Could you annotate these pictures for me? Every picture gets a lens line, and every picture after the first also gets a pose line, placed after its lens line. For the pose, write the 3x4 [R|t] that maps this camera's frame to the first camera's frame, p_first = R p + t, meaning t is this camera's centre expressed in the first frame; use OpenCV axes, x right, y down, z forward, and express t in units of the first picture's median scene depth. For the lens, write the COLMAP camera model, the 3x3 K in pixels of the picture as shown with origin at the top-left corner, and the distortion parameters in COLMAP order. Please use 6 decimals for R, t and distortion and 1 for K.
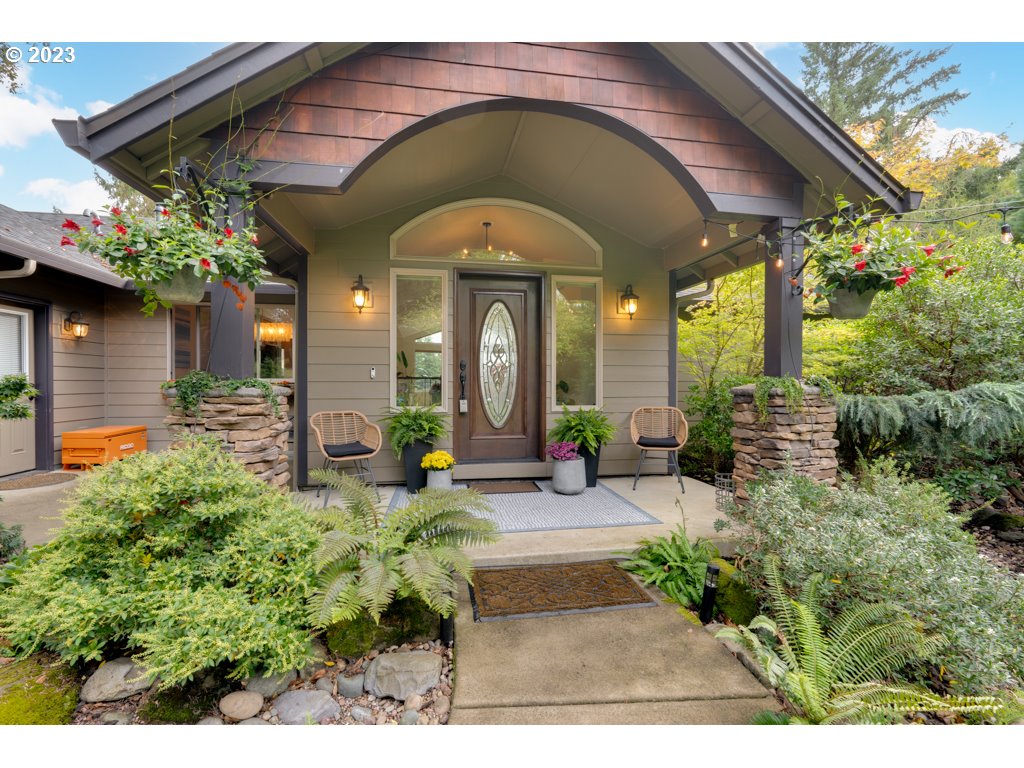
lens RADIAL K [[453.3, 0, 512.0], [0, 453.3, 384.0], [0, 0, 1]] dist [-0.002744, 0.000187]
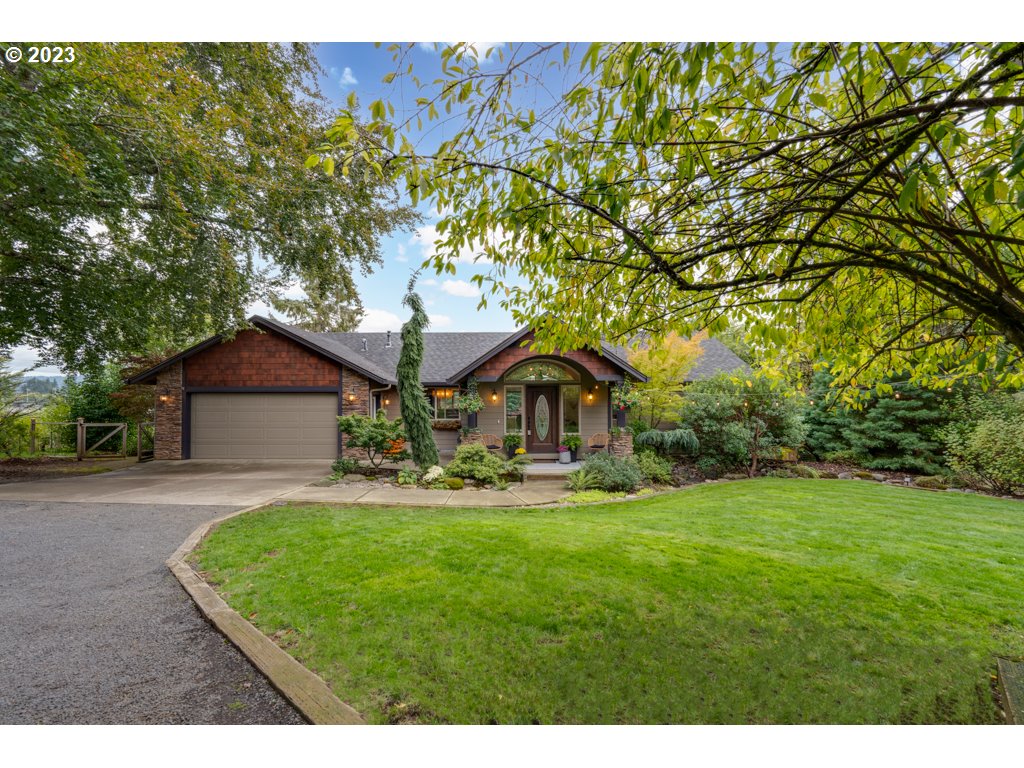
lens RADIAL K [[446.6, 0, 512.0], [0, 446.6, 384.0], [0, 0, 1]] dist [-0.003291, -0.000316]
pose [[0.983062, -0.012041, -0.182880, 0.313231], [0.004586, 0.999143, -0.041135, -0.148303], [0.183218, 0.039599, 0.982274, -1.846782]]
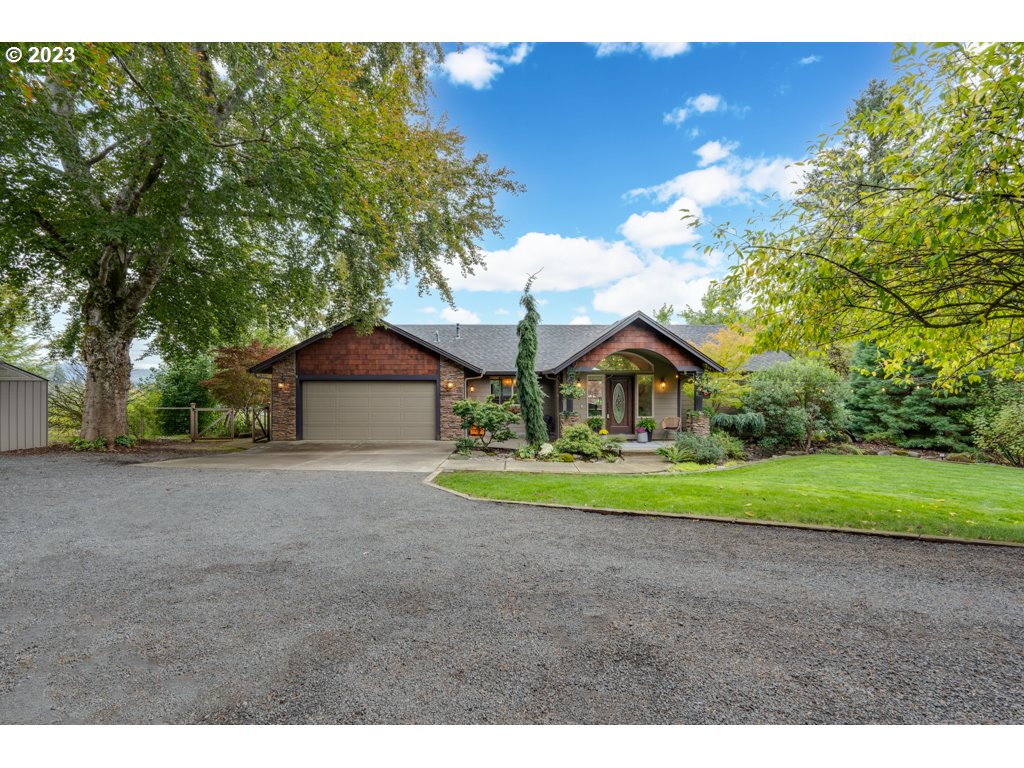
lens RADIAL K [[453.3, 0, 512.0], [0, 453.3, 384.0], [0, 0, 1]] dist [-0.002744, 0.000187]
pose [[0.986011, -0.004960, -0.166606, -0.257845], [0.002272, 0.999864, -0.016321, -0.137130], [0.166664, 0.015714, 0.985888, -2.387906]]
